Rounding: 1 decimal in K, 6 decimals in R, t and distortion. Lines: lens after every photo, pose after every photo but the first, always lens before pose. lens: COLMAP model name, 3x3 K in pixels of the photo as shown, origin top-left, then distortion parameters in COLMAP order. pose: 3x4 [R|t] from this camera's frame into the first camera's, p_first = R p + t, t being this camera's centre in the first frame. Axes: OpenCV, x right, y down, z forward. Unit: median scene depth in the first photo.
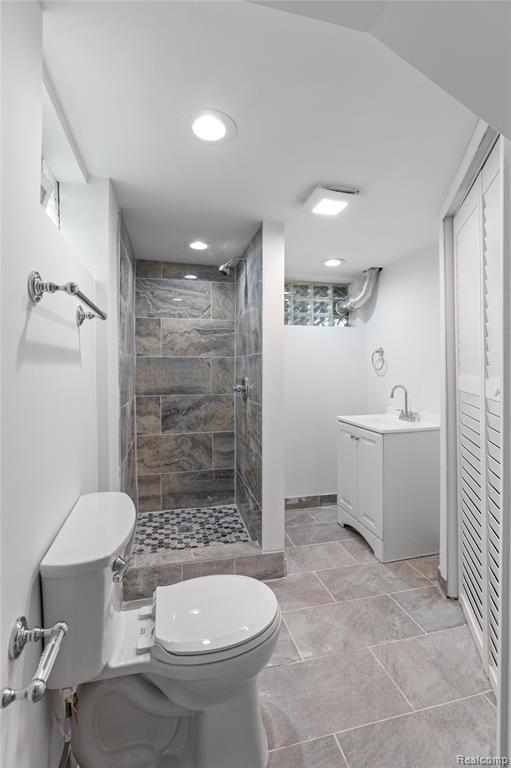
lens RADIAL K [[358.4, 0, 255.0], [0, 358.4, 366.9], [0, 0, 1]] dist [-0.008292, 0.001315]
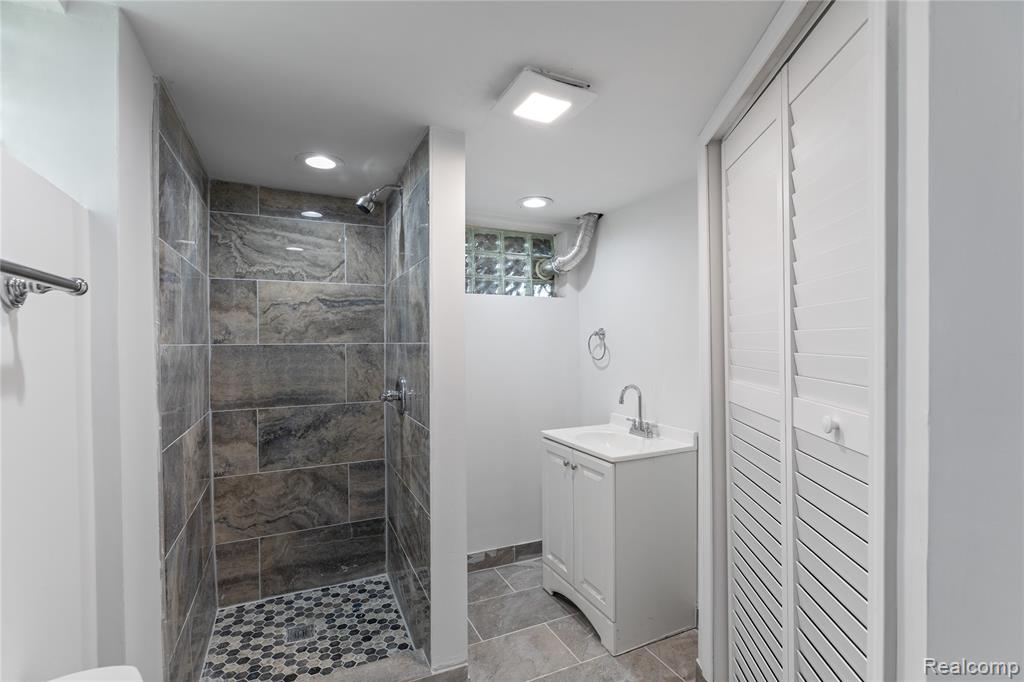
lens RADIAL K [[477.8, 0, 515.2], [0, 477.8, 340.9], [0, 0, 1]] dist [-0.008292, 0.001315]
pose [[0.979310, -0.005212, 0.202299, -0.000852], [0.005565, 0.999984, -0.001178, -0.034640], [-0.202290, 0.002279, 0.979323, 0.145518]]
